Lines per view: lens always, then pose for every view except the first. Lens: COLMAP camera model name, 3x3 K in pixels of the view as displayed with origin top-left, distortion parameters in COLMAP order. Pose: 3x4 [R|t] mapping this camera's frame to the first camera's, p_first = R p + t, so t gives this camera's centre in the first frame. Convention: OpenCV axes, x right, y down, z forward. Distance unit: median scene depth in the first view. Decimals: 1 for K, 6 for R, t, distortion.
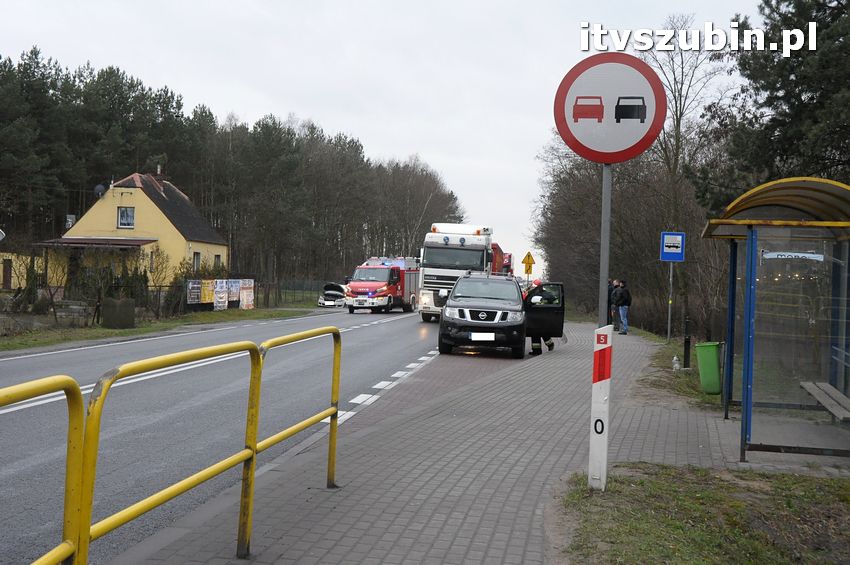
lens RADIAL K [[1217.3, 0, 425.0], [0, 1217.3, 282.5], [0, 0, 1]] dist [0.000978, 0.002881]
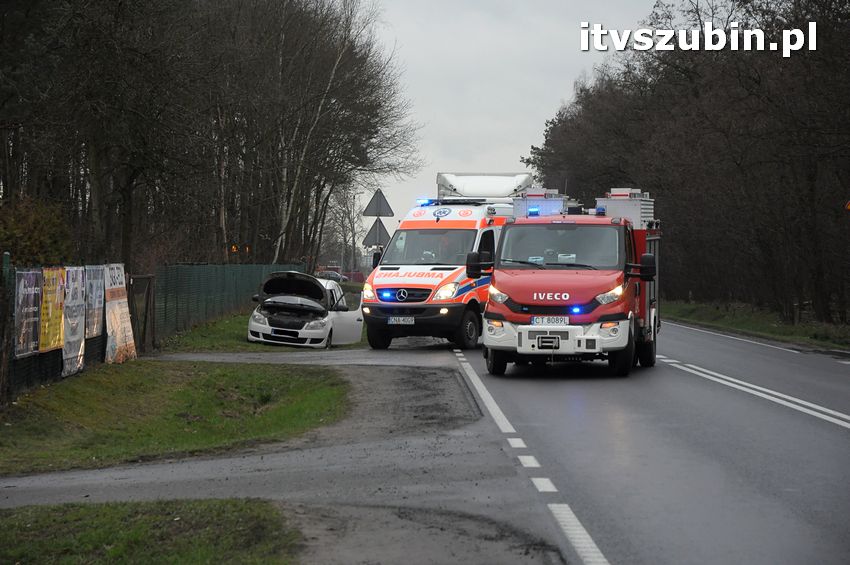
lens RADIAL K [[2589.2, 0, 425.0], [0, 2589.2, 282.5], [0, 0, 1]] dist [0.148705, 1.160257]
pose [[0.993415, -0.008158, 0.114283, -0.153972], [0.007221, 0.999937, 0.008606, -0.003312], [-0.114346, -0.007724, 0.993411, 0.375890]]
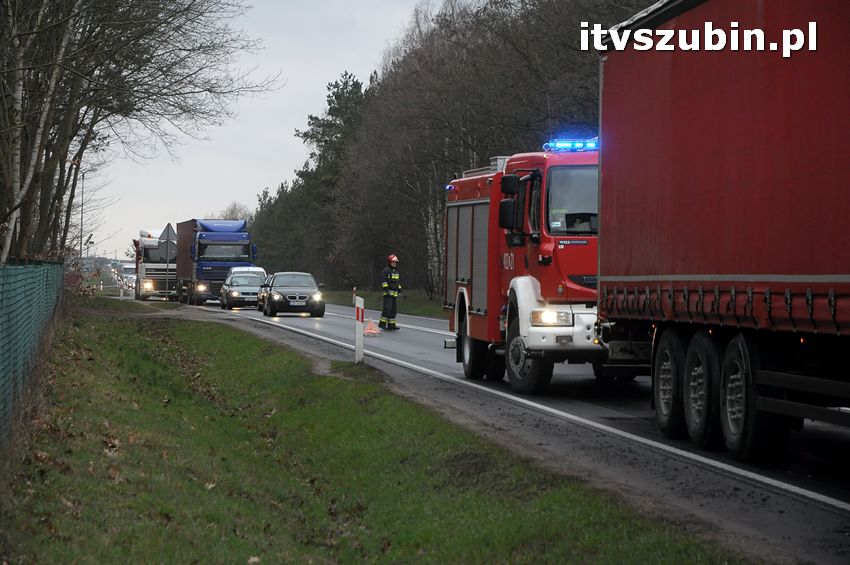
lens RADIAL K [[2589.2, 0, 425.0], [0, 2589.2, 282.5], [0, 0, 1]] dist [0.148705, 1.160257]
pose [[0.973033, -0.003035, 0.230647, -0.112036], [0.001142, 0.999965, 0.008341, -0.002484], [-0.230664, -0.007852, 0.973002, 1.424620]]
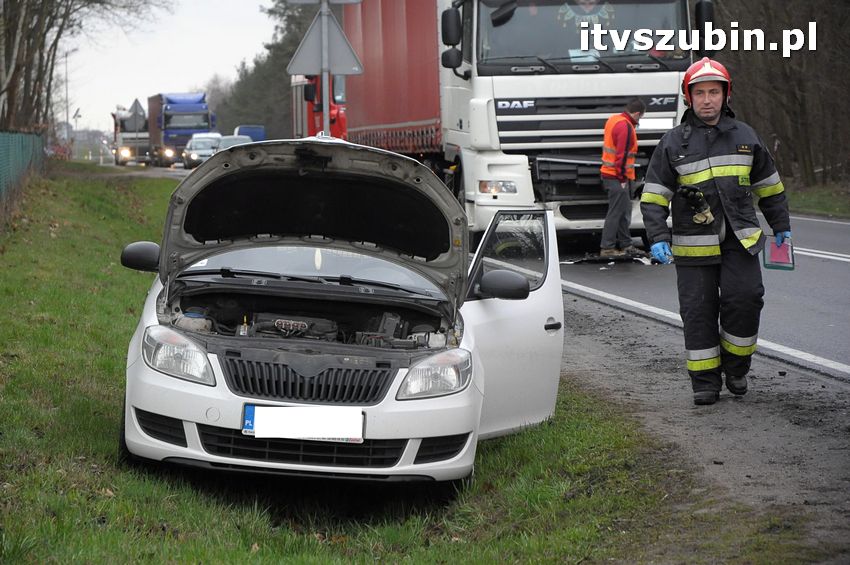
lens RADIAL K [[2571.3, 0, 425.0], [0, 2571.3, 282.5], [0, 0, 1]] dist [0.316104, -0.123561]
pose [[0.971959, -0.048595, 0.230075, -0.135286], [0.035243, 0.997467, 0.061792, -0.000625], [-0.232495, -0.051951, 0.971209, 1.078073]]
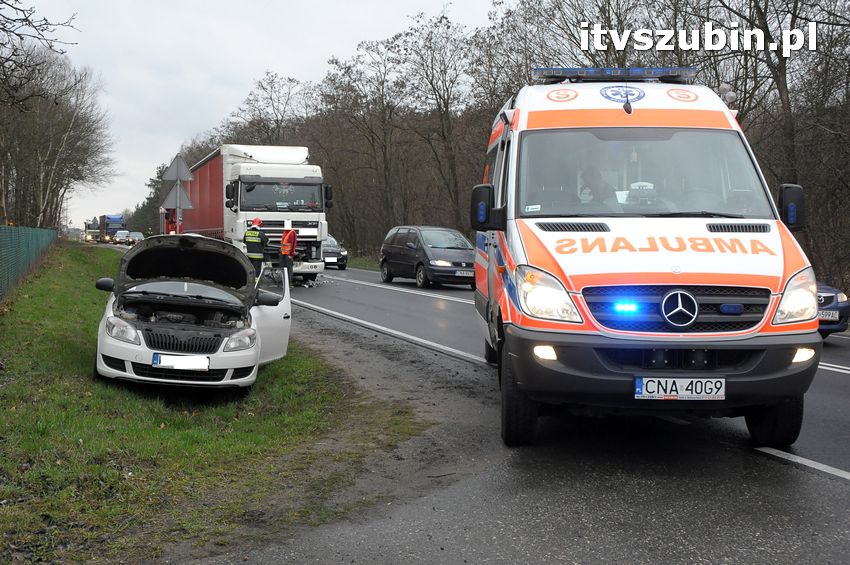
lens RADIAL K [[945.0, 0, 422.6], [0, 945.0, 260.3], [0, 0, 1]] dist [-0.027044, 0.037161]
pose [[0.896331, -0.019103, 0.442973, -0.133497], [0.004567, 0.999416, 0.033857, -0.000606], [-0.443362, -0.028324, 0.895895, 1.108593]]
